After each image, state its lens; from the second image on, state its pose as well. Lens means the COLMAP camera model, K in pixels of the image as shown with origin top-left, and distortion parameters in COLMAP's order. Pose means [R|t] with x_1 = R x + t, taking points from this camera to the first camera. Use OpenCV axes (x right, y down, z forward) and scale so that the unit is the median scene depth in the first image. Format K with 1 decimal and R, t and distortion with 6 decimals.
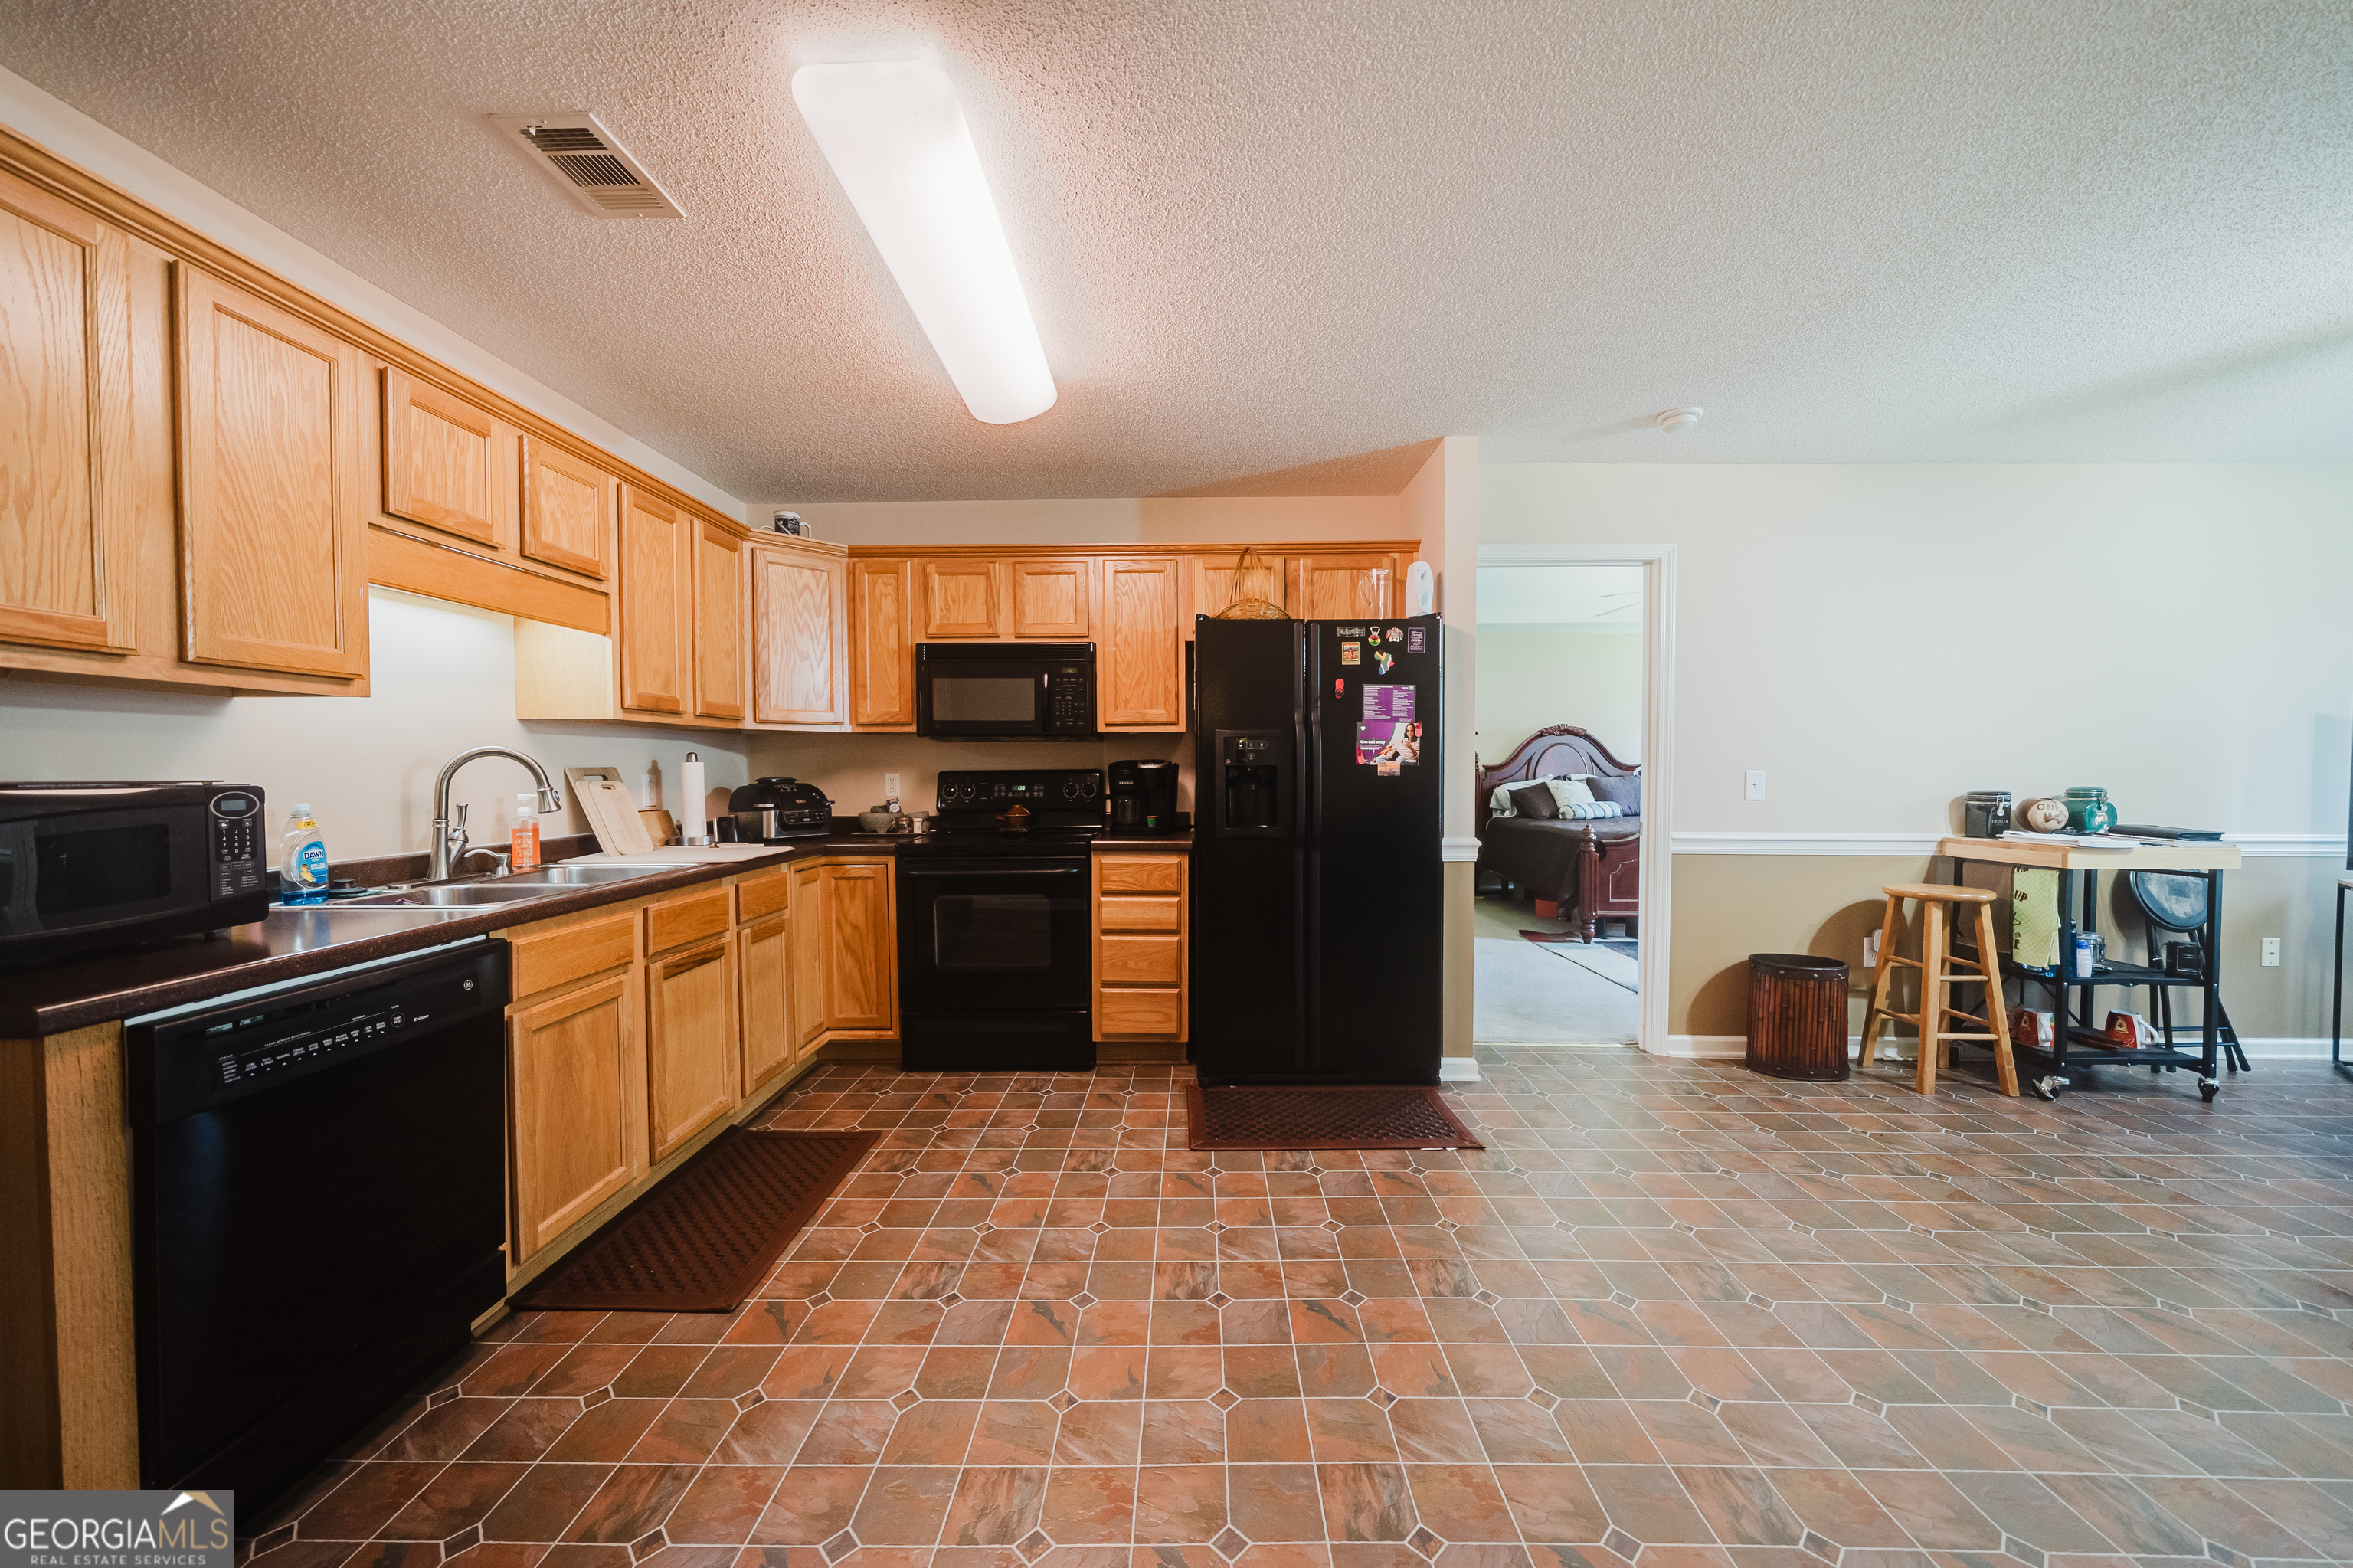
lens RADIAL K [[835.4, 0, 1172.1], [0, 835.4, 788.4], [0, 0, 1]] dist [-0.004737, -0.000272]
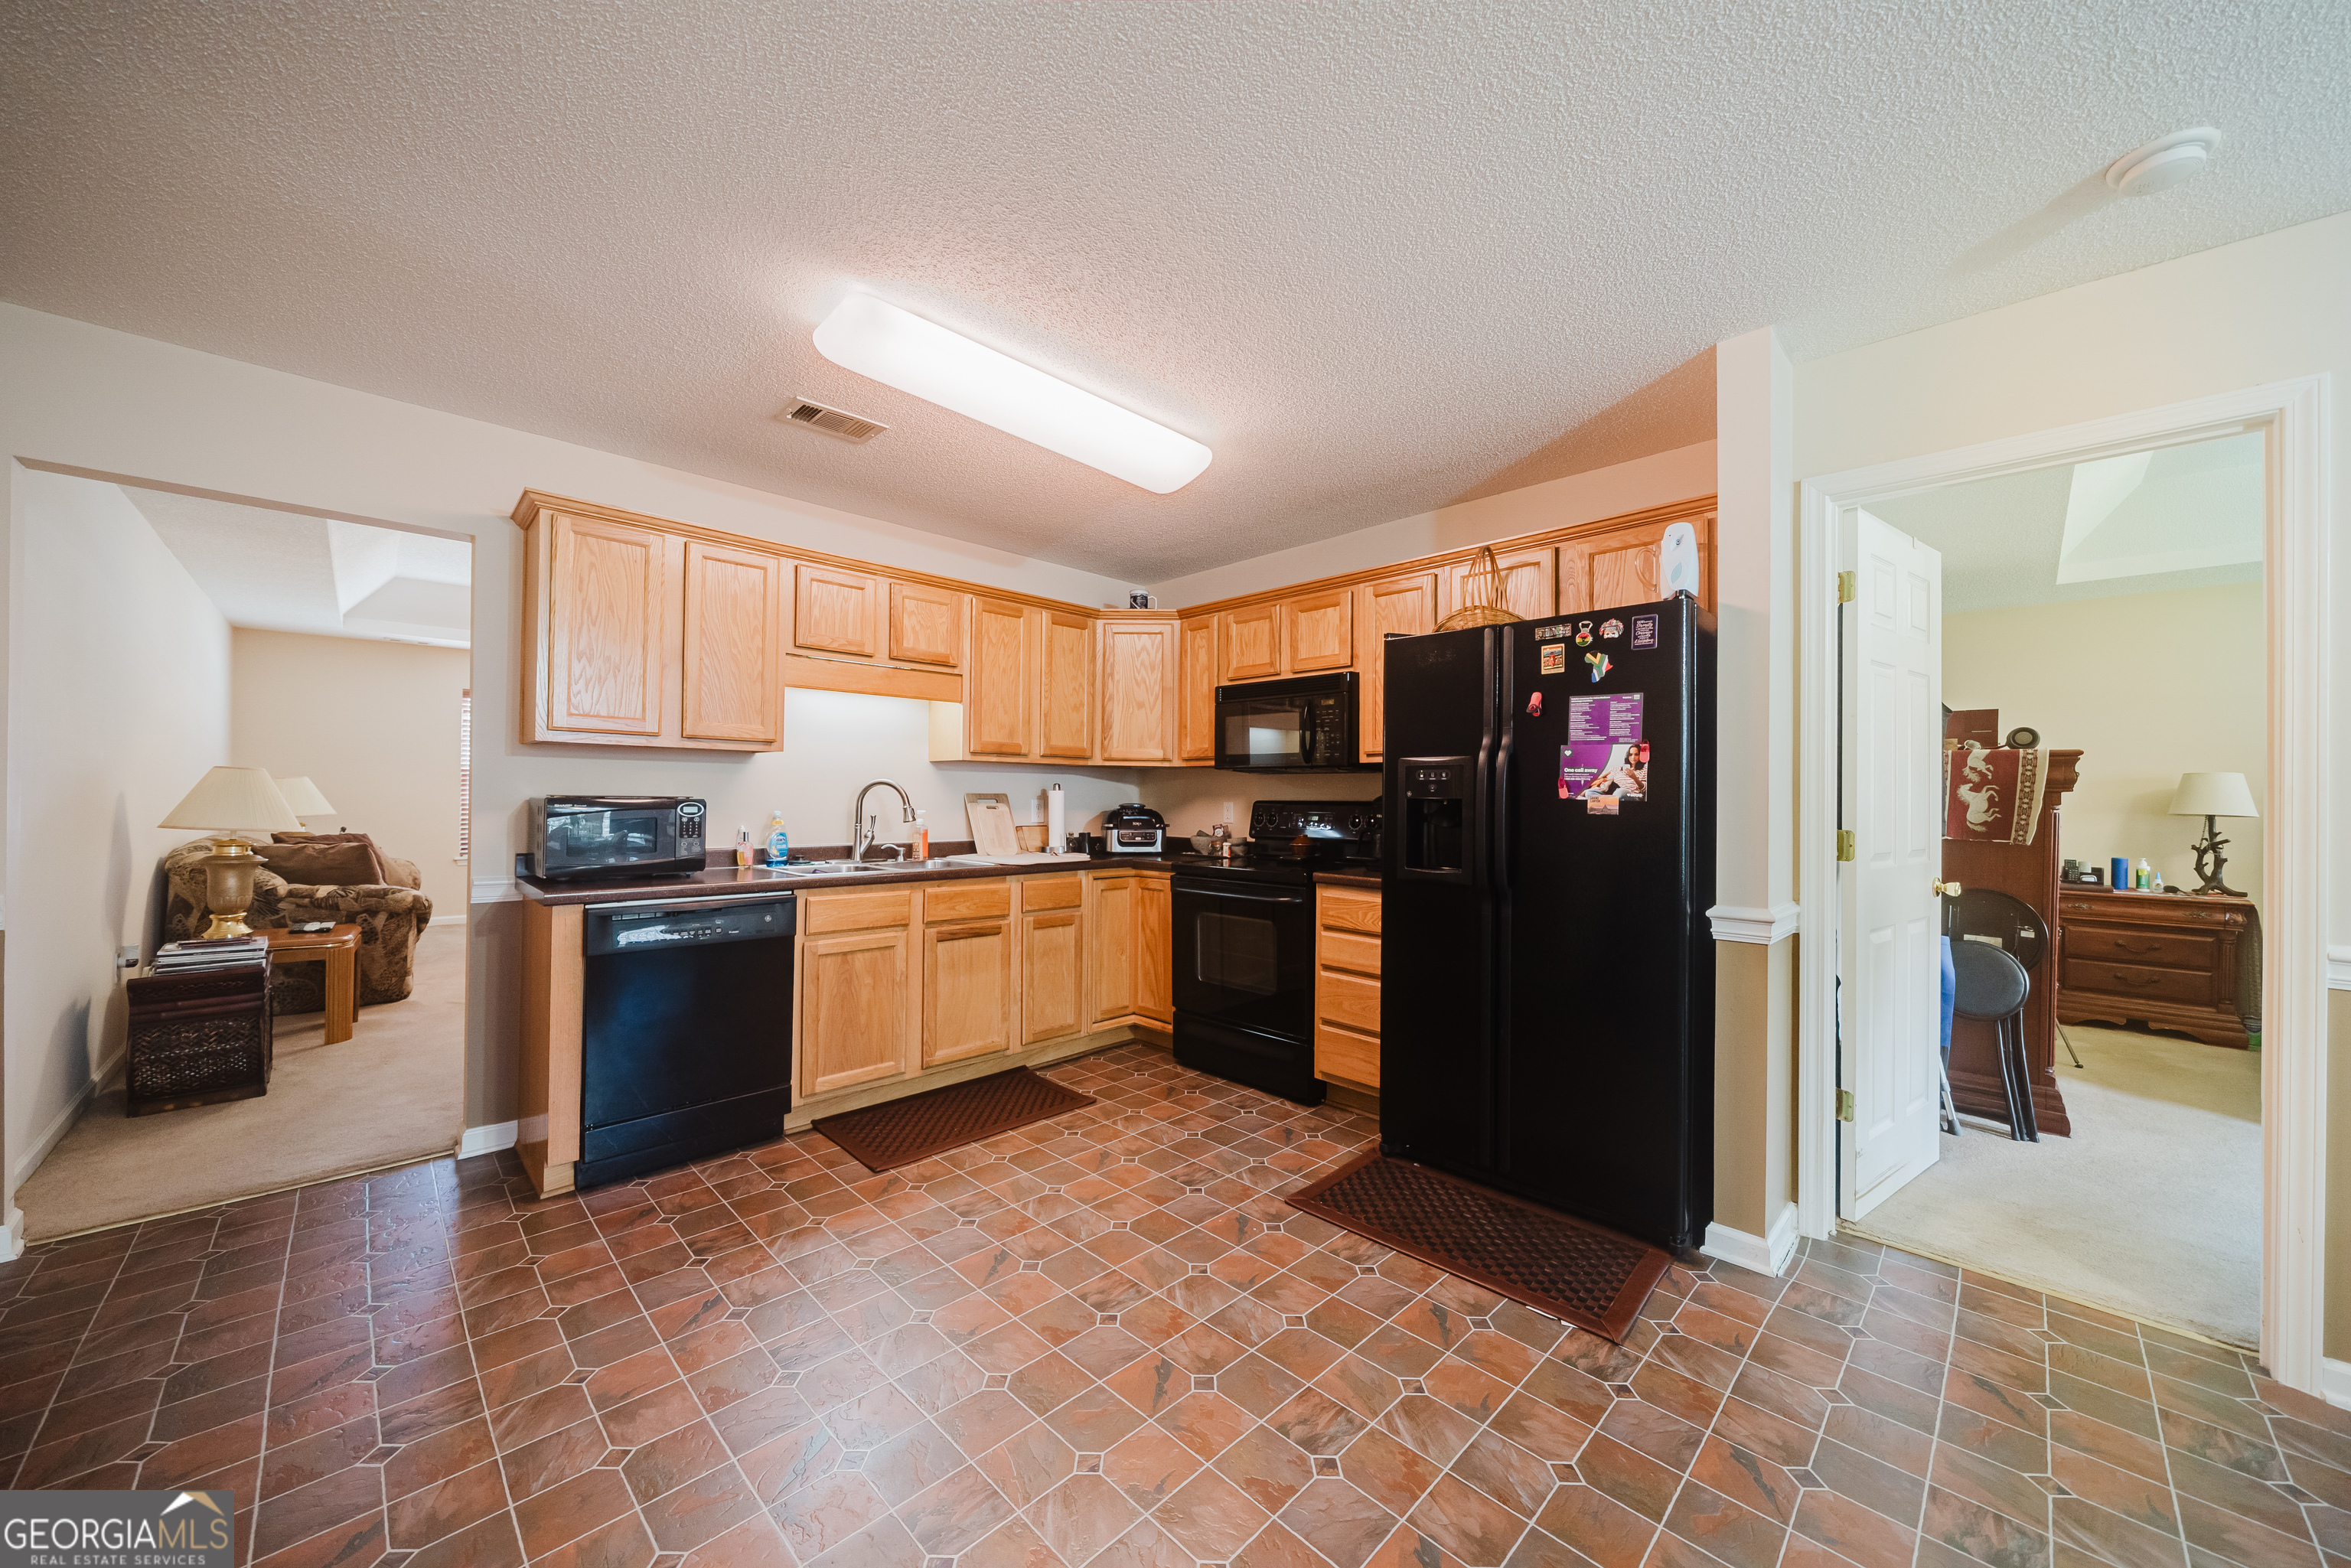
lens RADIAL K [[824.8, 0, 1175.6], [0, 824.8, 791.4], [0, 0, 1]] dist [-0.007520, 0.000065]
pose [[0.719236, 0.006895, -0.694731, 0.498460], [-0.031302, 0.999257, -0.022489, -0.007021], [0.694060, 0.037922, 0.718918, 0.191651]]
